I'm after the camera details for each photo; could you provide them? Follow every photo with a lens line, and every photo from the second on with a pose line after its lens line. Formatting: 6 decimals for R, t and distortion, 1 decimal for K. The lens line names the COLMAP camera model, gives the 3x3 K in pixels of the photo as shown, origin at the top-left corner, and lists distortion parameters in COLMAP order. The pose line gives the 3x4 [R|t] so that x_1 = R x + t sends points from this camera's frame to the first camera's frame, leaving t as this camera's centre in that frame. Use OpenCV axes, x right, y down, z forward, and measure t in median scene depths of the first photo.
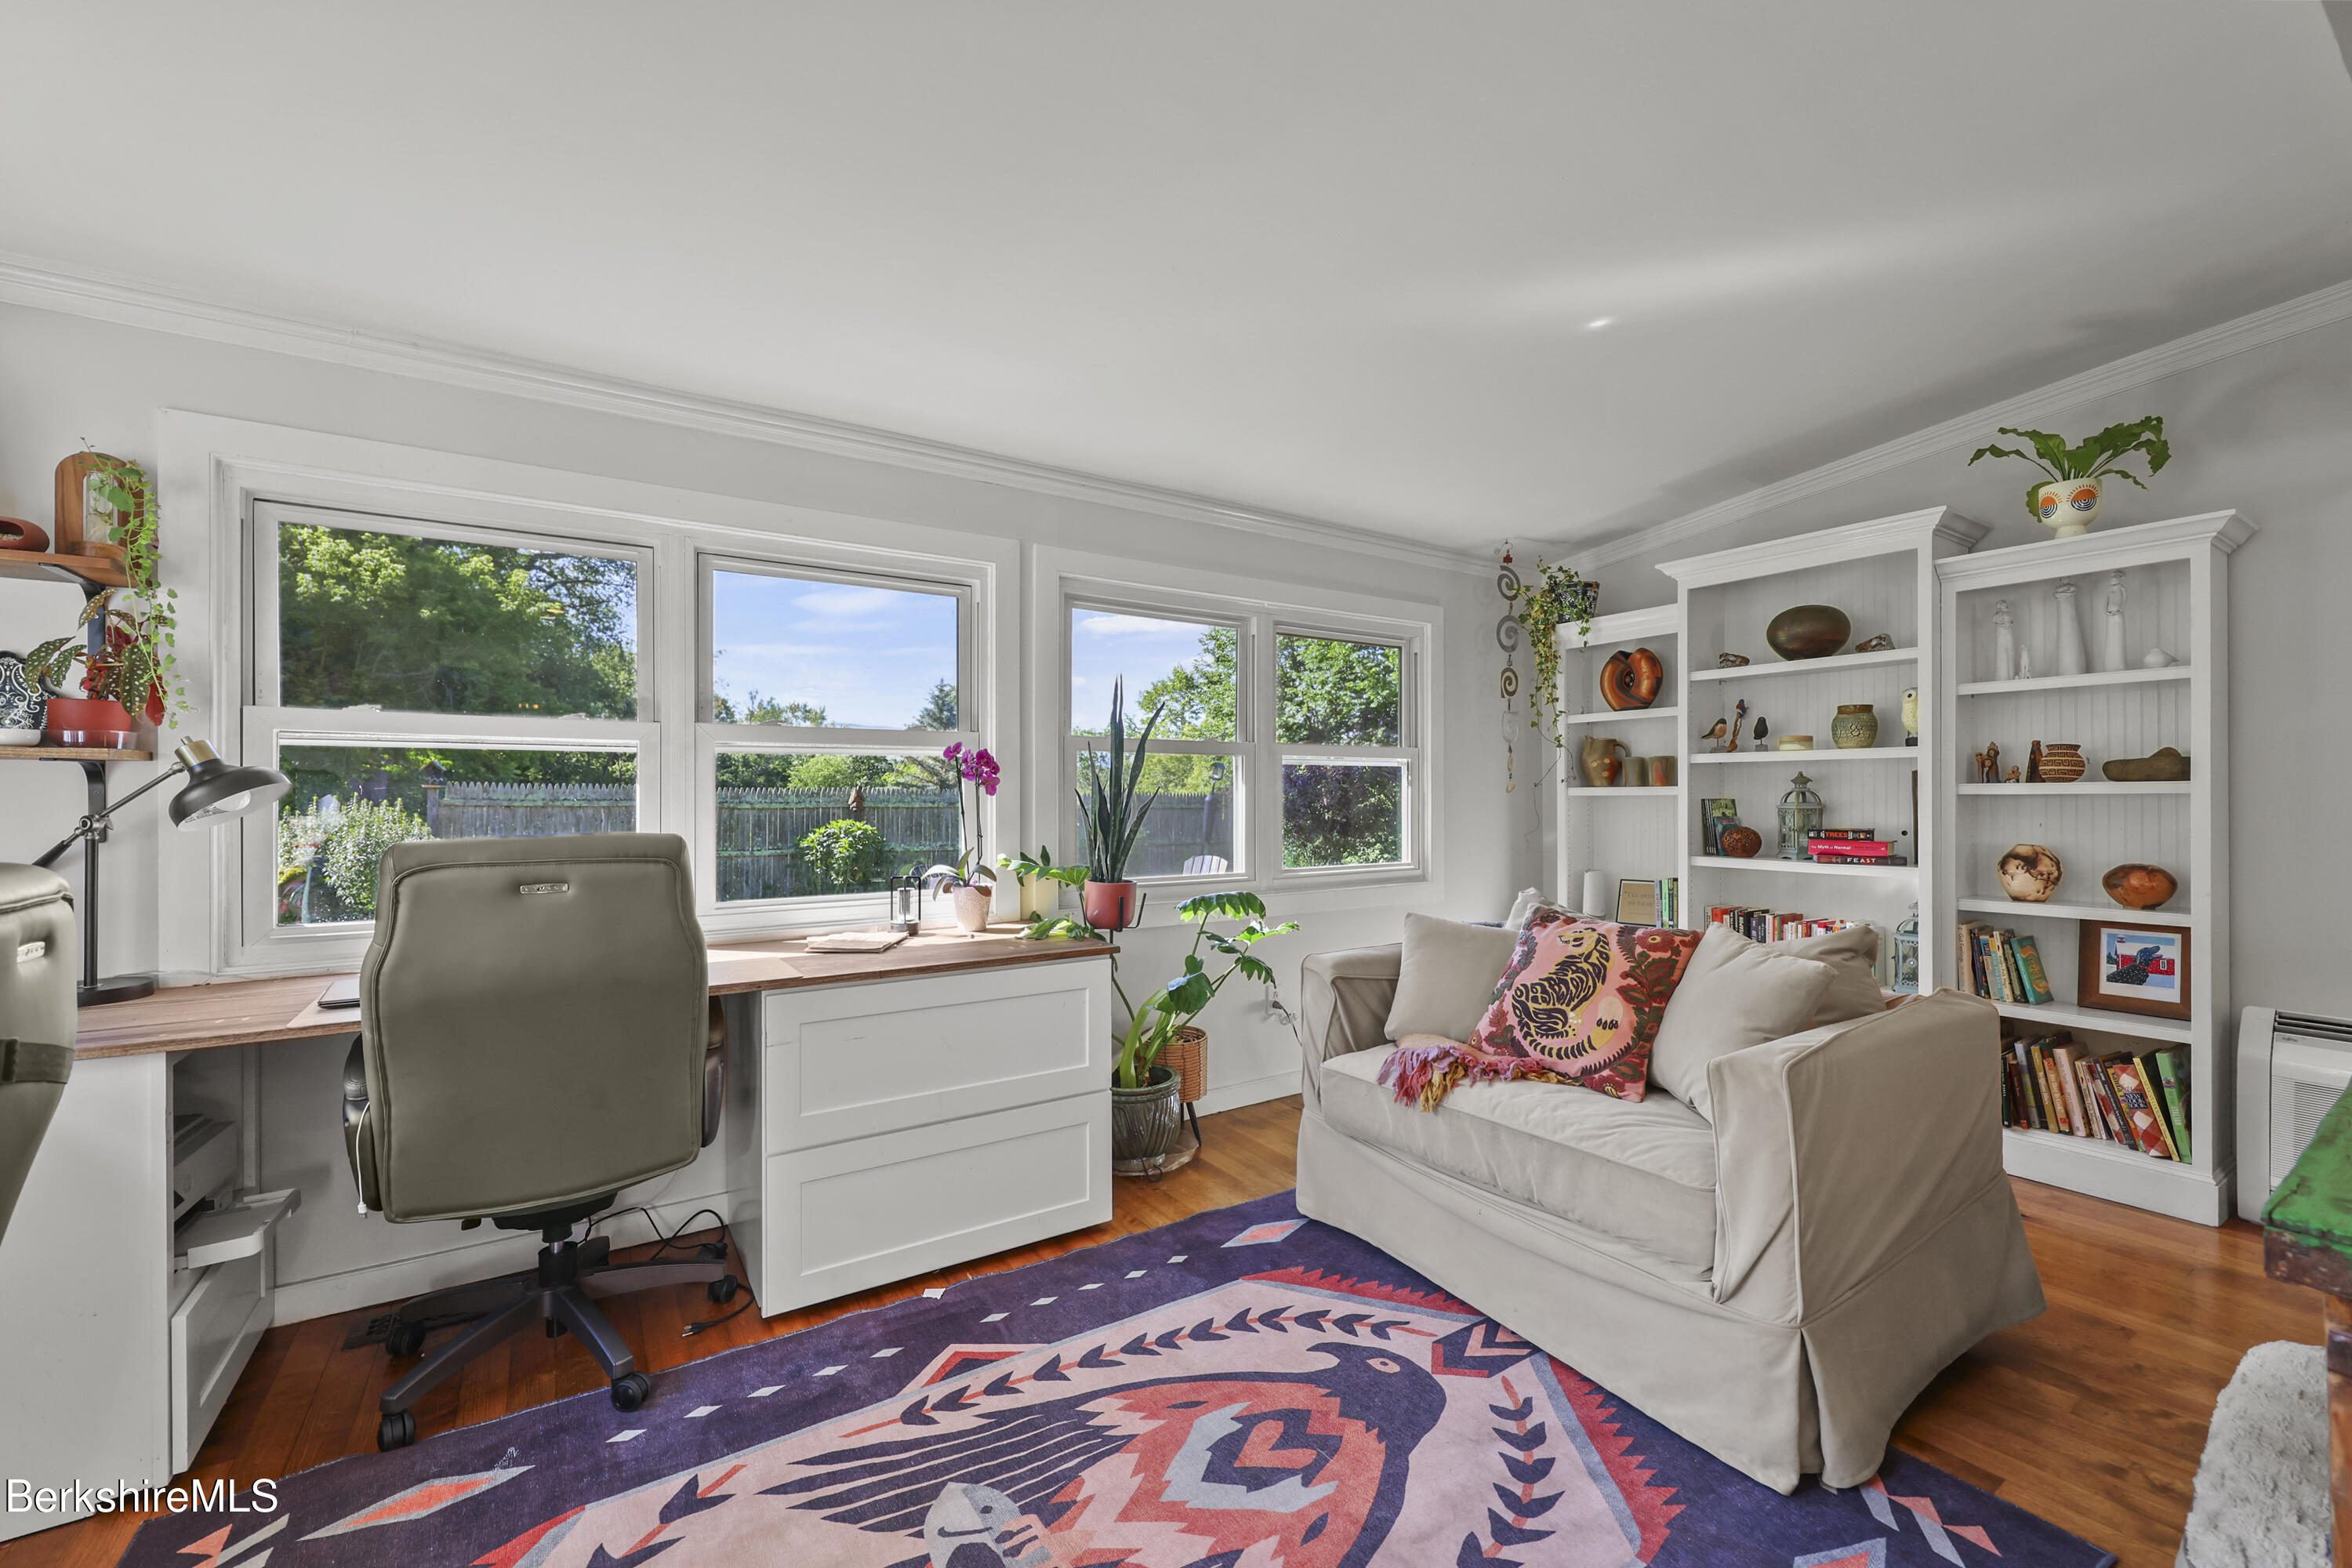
lens RADIAL K [[961.4, 0, 1204.8], [0, 961.4, 791.6], [0, 0, 1]] dist [0.000993, -0.000226]
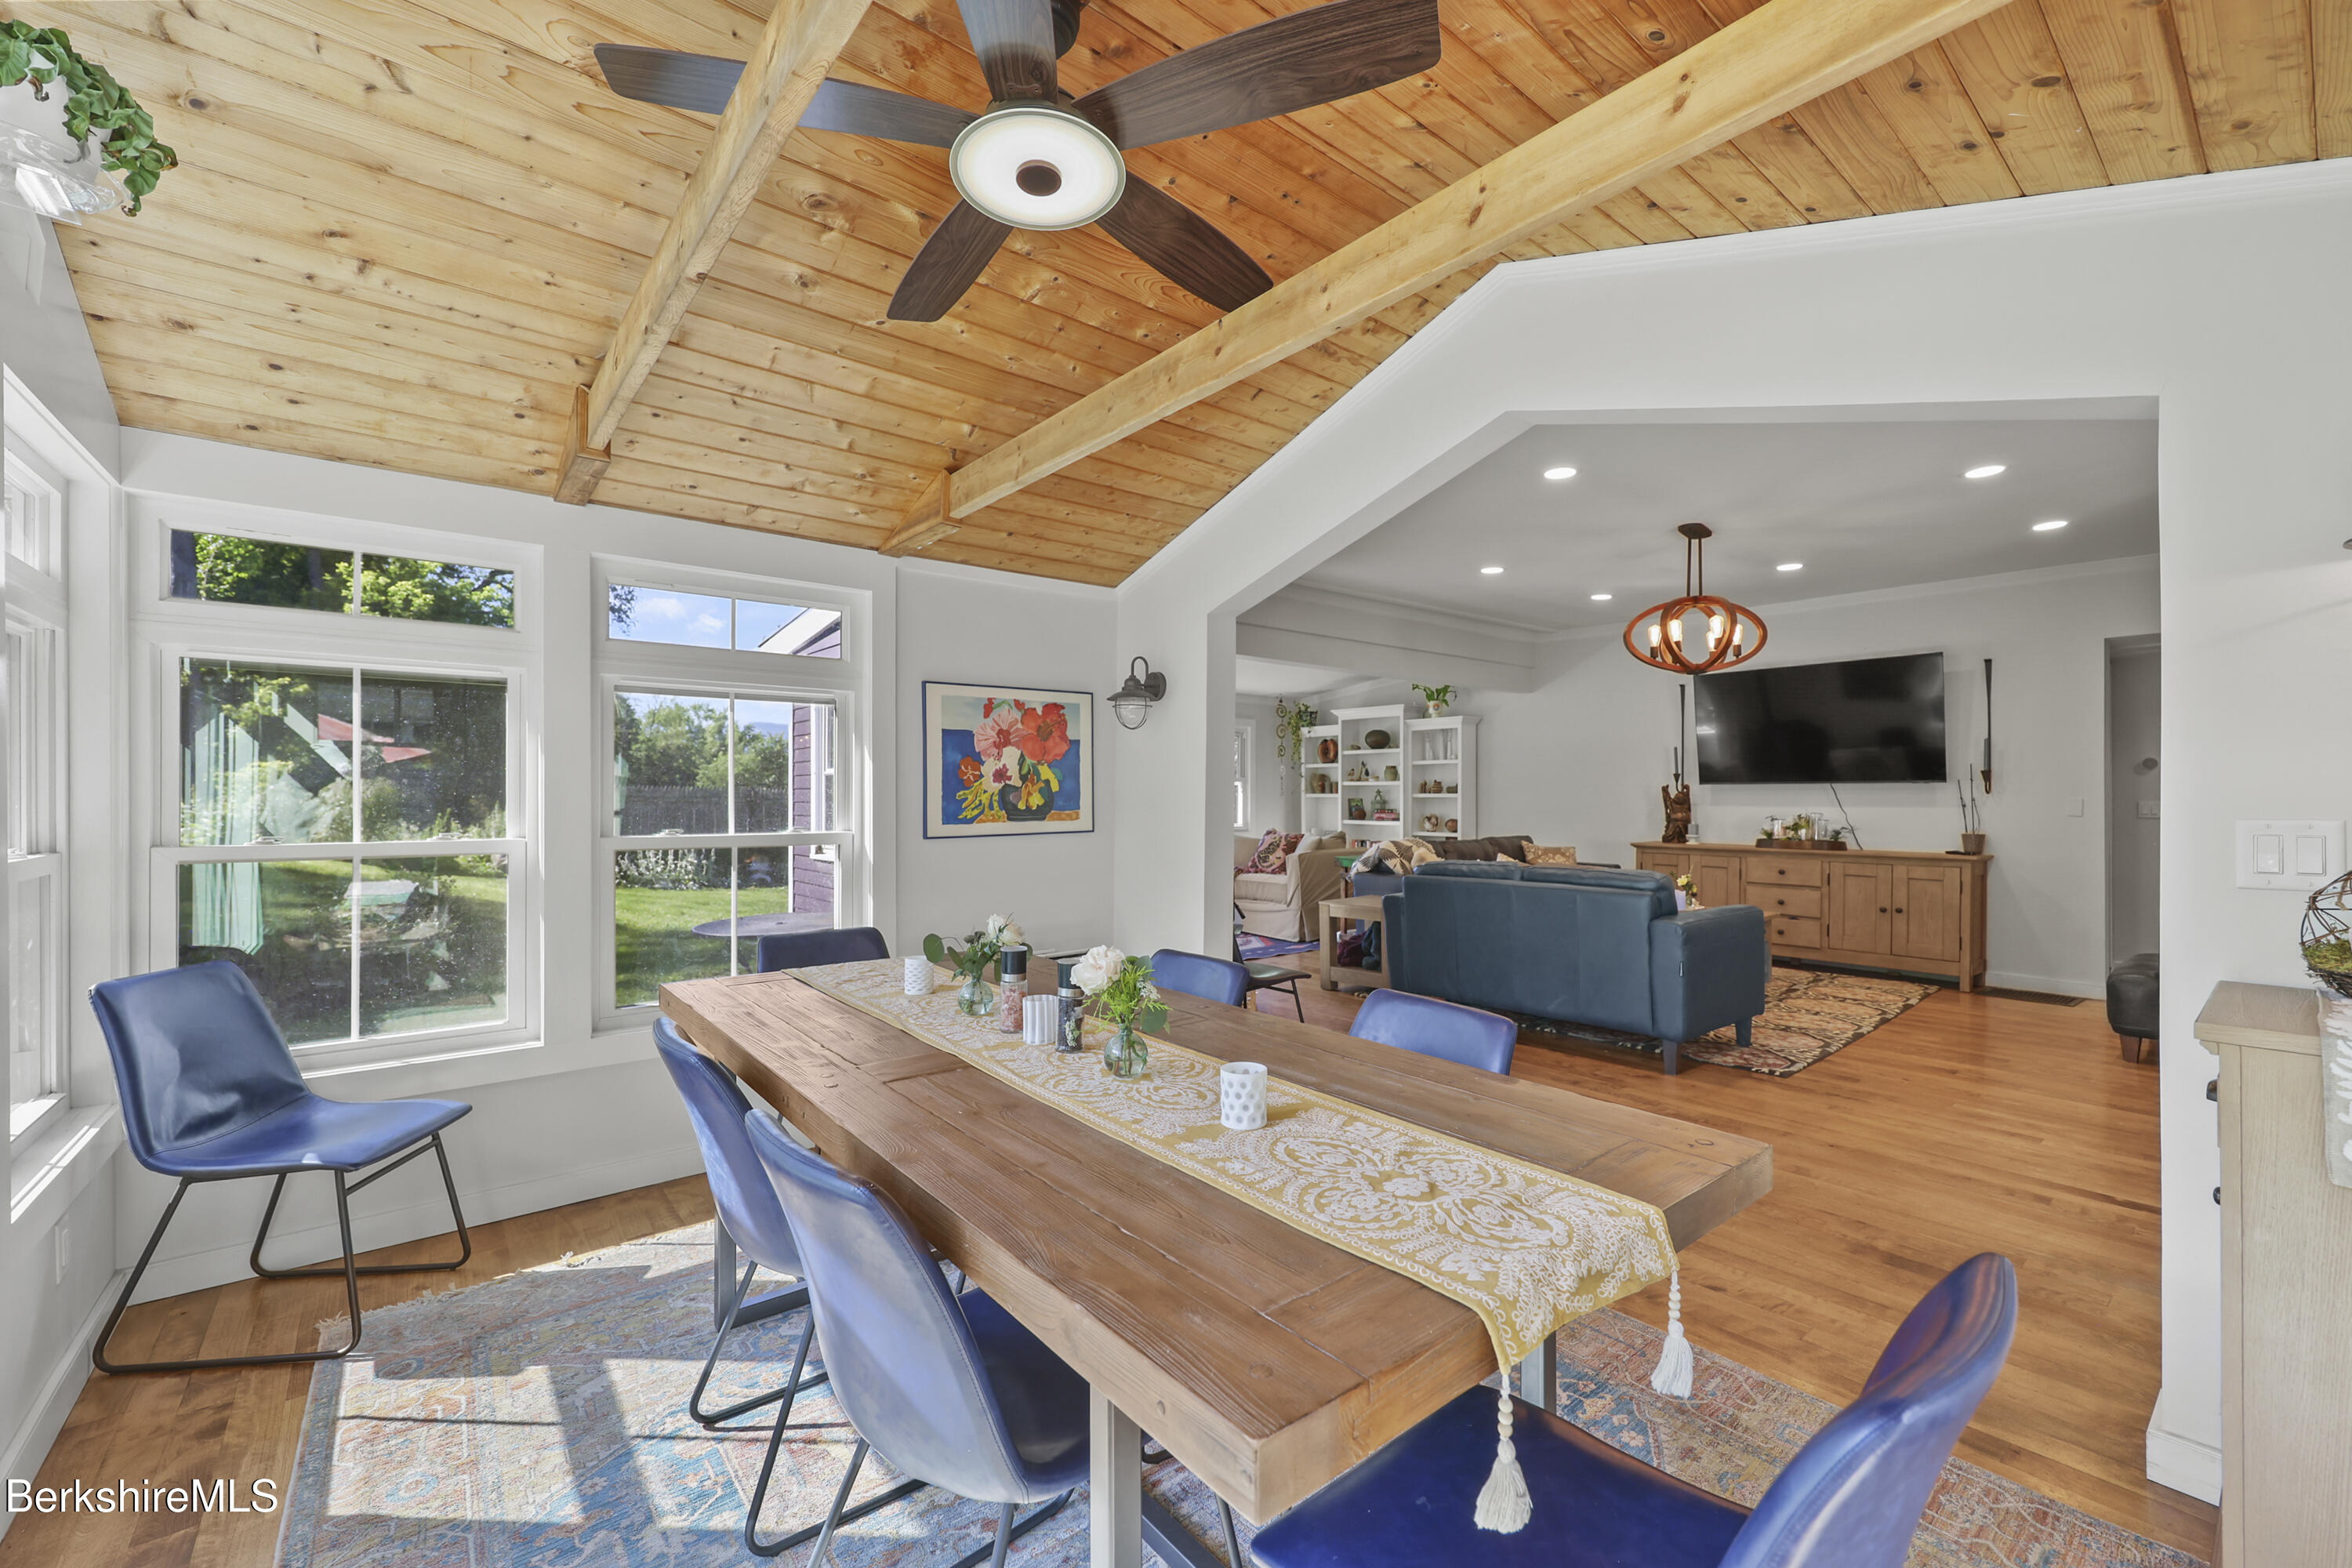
lens RADIAL K [[961.4, 0, 1186.0], [0, 961.4, 786.0], [0, 0, 1]] dist [0.000993, -0.000226]
pose [[0.996074, 0.004438, 0.088413, -0.261435], [-0.003933, 0.999975, -0.005881, -0.015135], [-0.088437, 0.005510, 0.996067, -2.575660]]
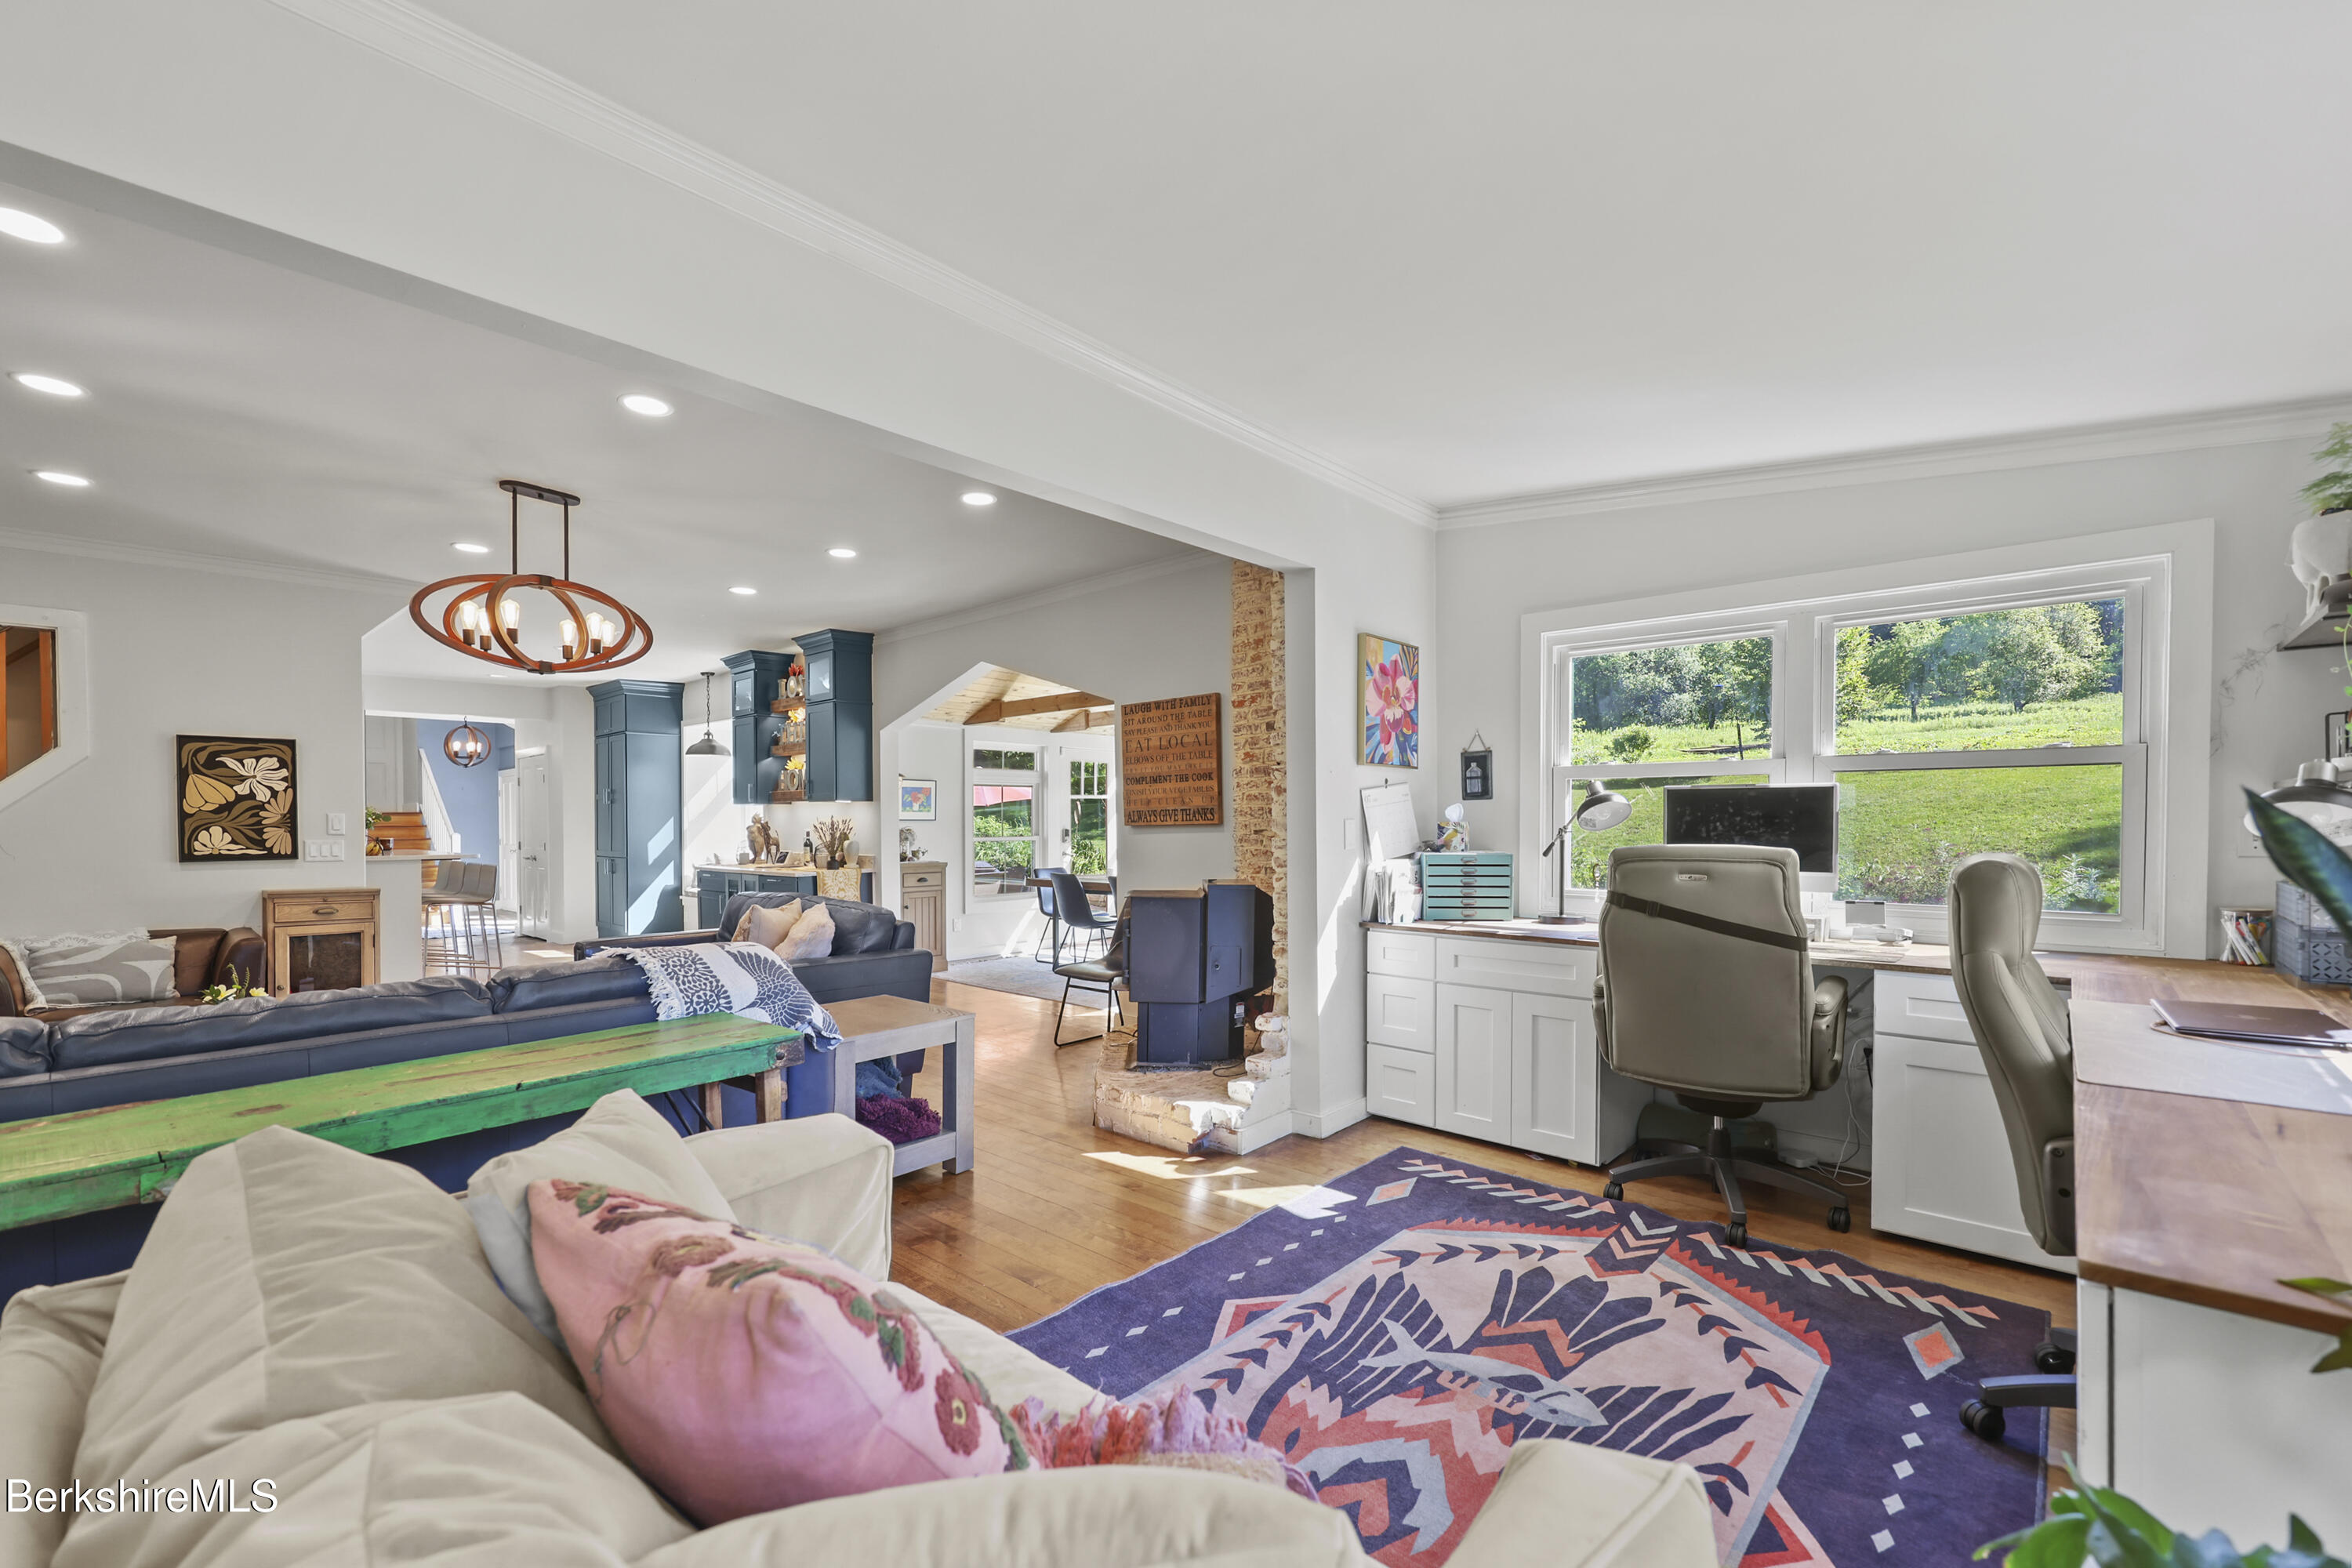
lens RADIAL K [[961.4, 0, 1189.3], [0, 961.4, 838.6], [0, 0, 1]] dist [0.000993, -0.000226]
pose [[-0.972930, 0.014057, -0.230672, 0.334470], [0.011217, 0.999844, 0.013619, 0.001232], [0.230828, 0.010663, -0.972936, 1.411069]]
